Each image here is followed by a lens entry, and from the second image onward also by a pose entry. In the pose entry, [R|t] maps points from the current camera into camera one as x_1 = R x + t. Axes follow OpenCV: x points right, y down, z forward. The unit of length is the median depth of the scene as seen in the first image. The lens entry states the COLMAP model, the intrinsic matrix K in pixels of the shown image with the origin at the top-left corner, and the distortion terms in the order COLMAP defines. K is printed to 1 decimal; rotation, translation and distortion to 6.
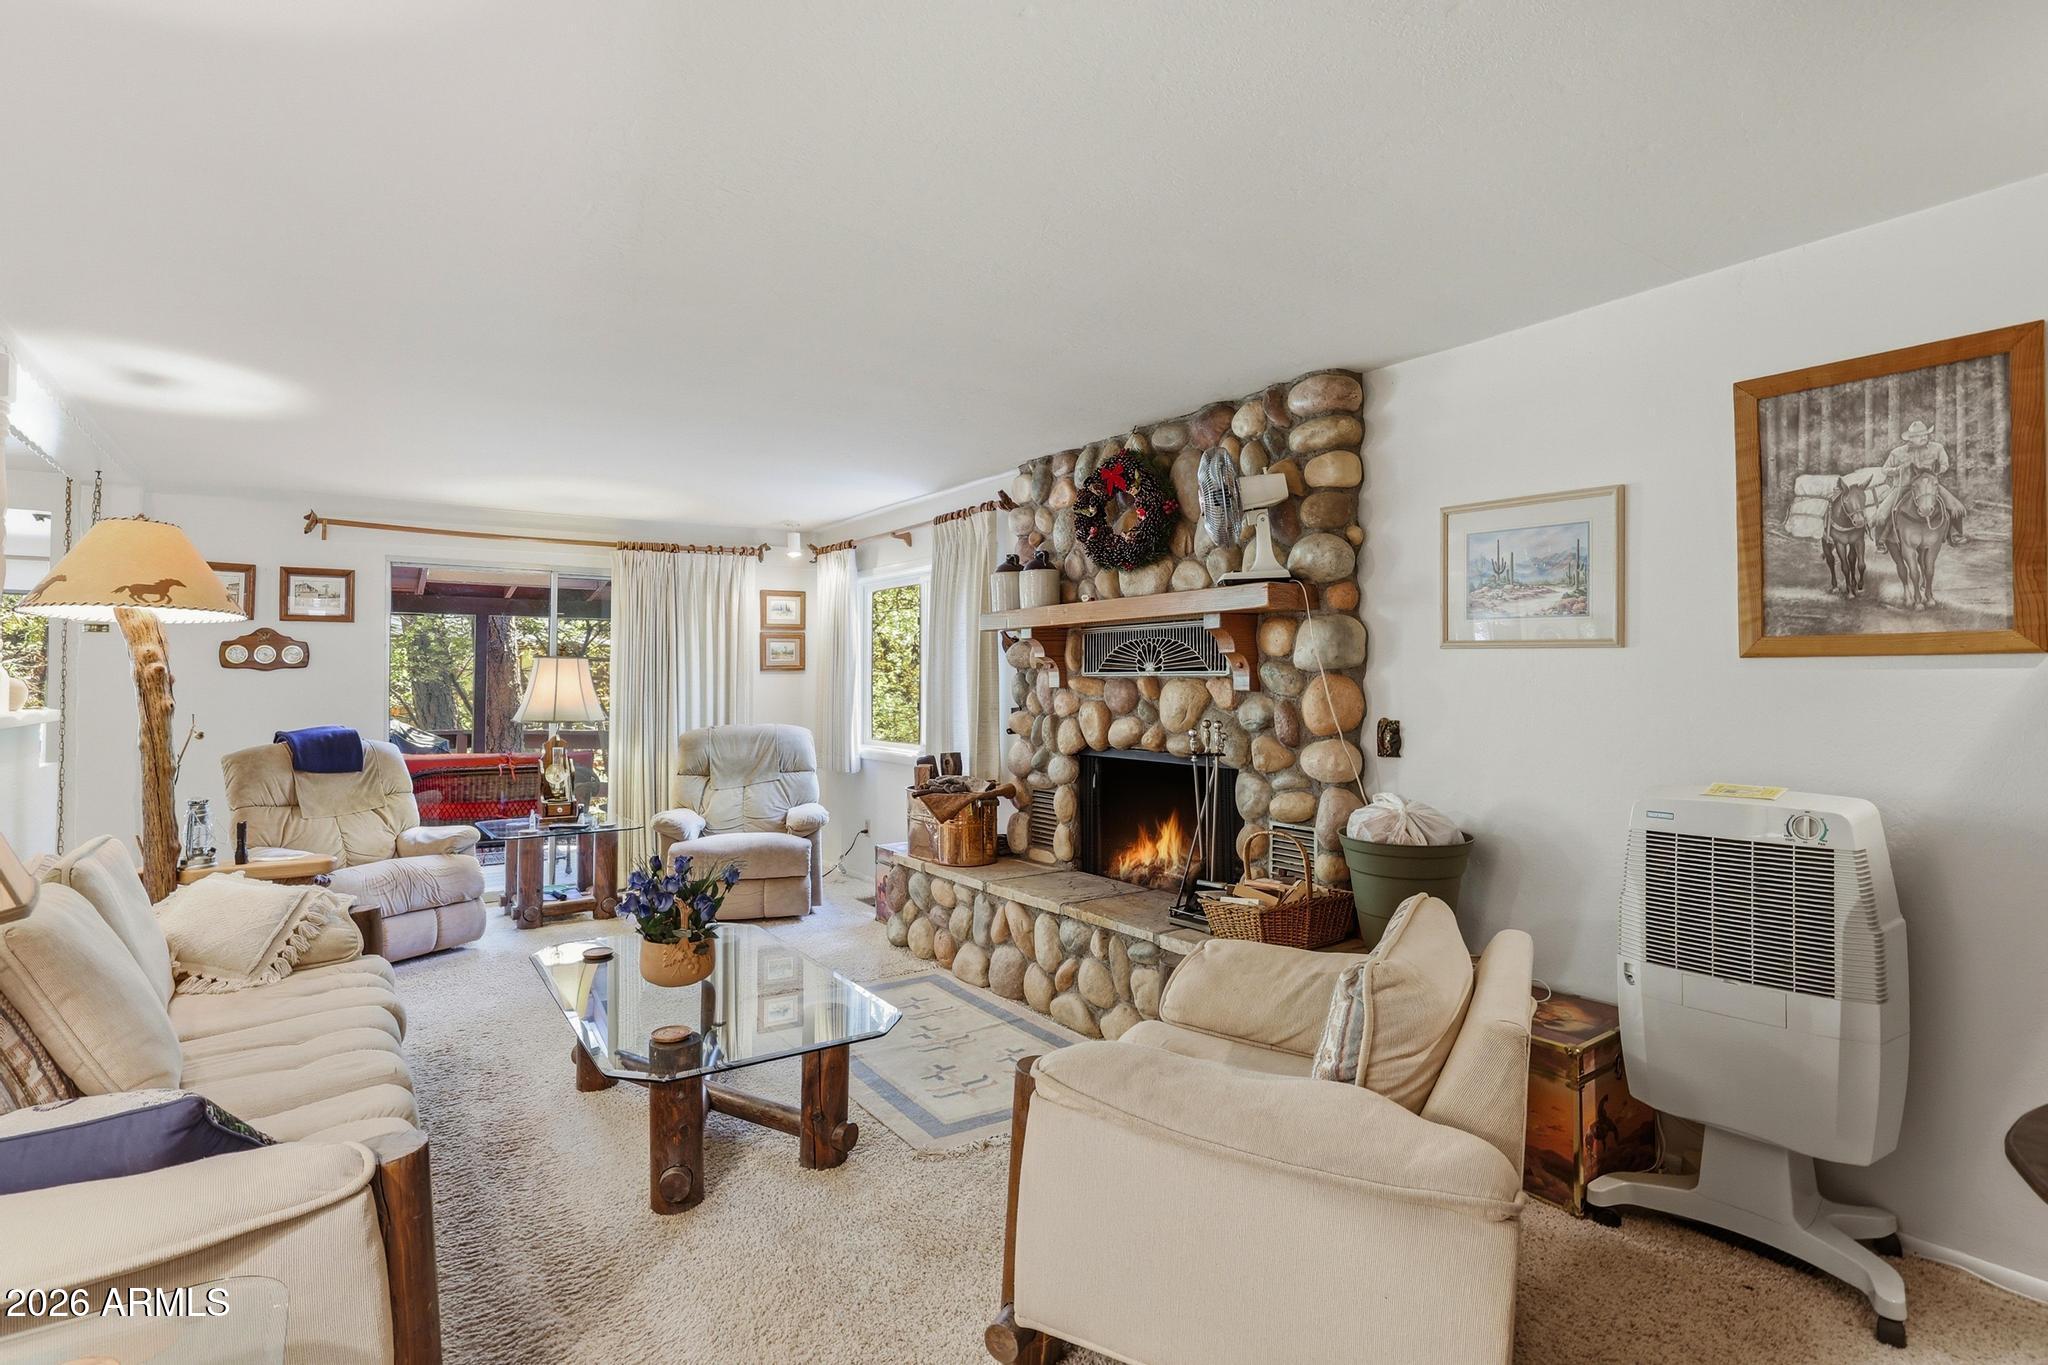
lens RADIAL K [[965.1, 0, 1024.0], [0, 965.1, 682.5], [0, 0, 1]] dist [-0.020715, 0.001191]
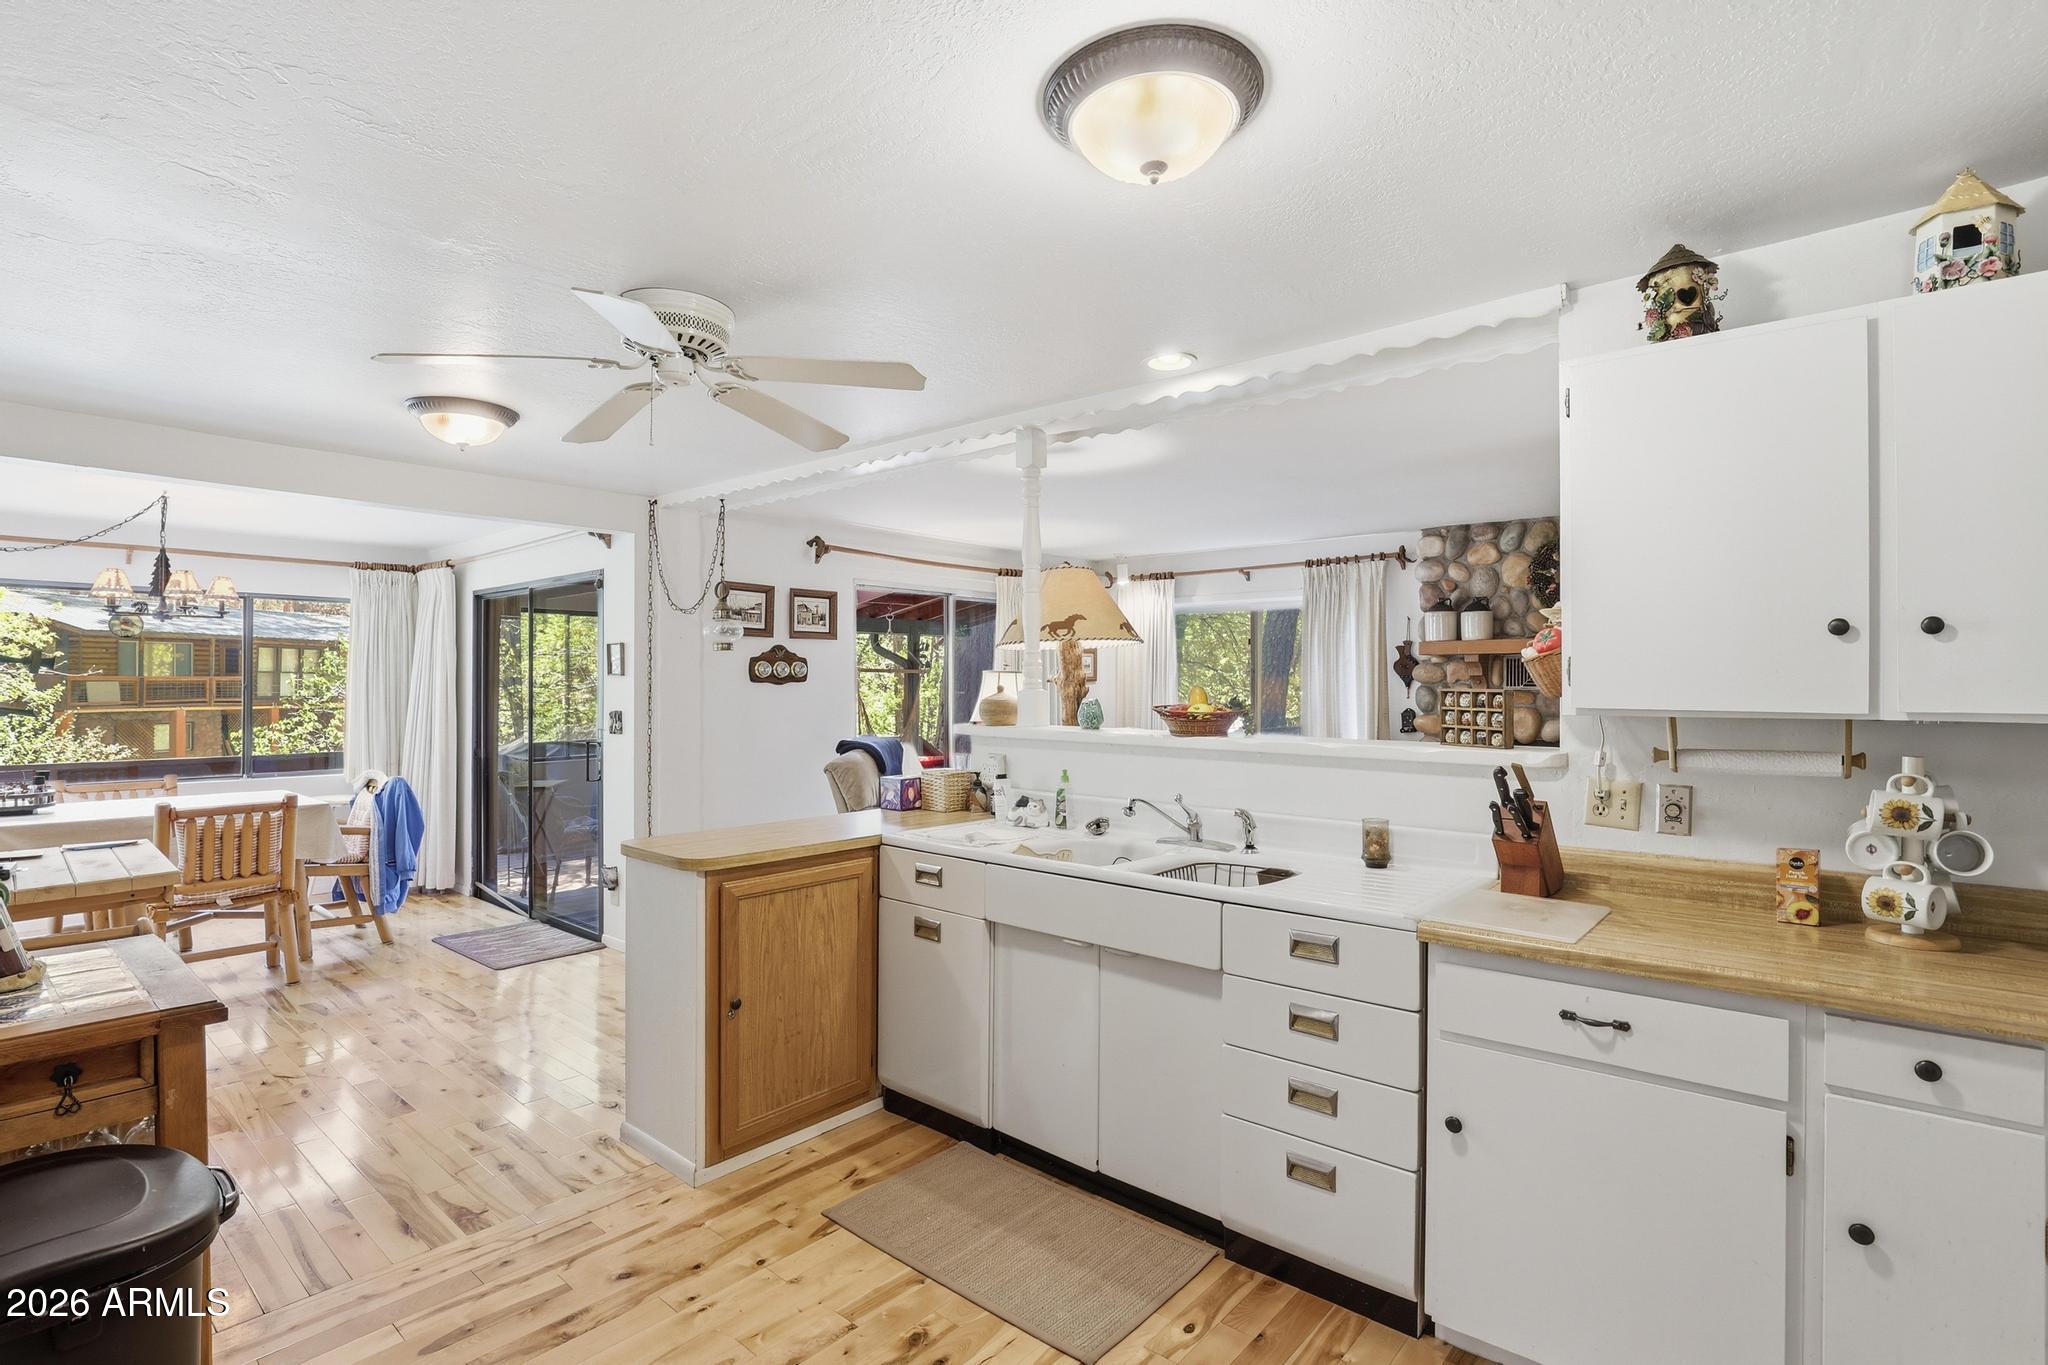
lens RADIAL K [[965.1, 0, 1024.0], [0, 965.1, 682.5], [0, 0, 1]] dist [-0.020715, 0.001191]
pose [[0.971948, 0.000818, 0.235194, -1.003254], [0.000170, 0.999991, -0.004182, -0.012282], [-0.235195, 0.004105, 0.971940, -0.168561]]
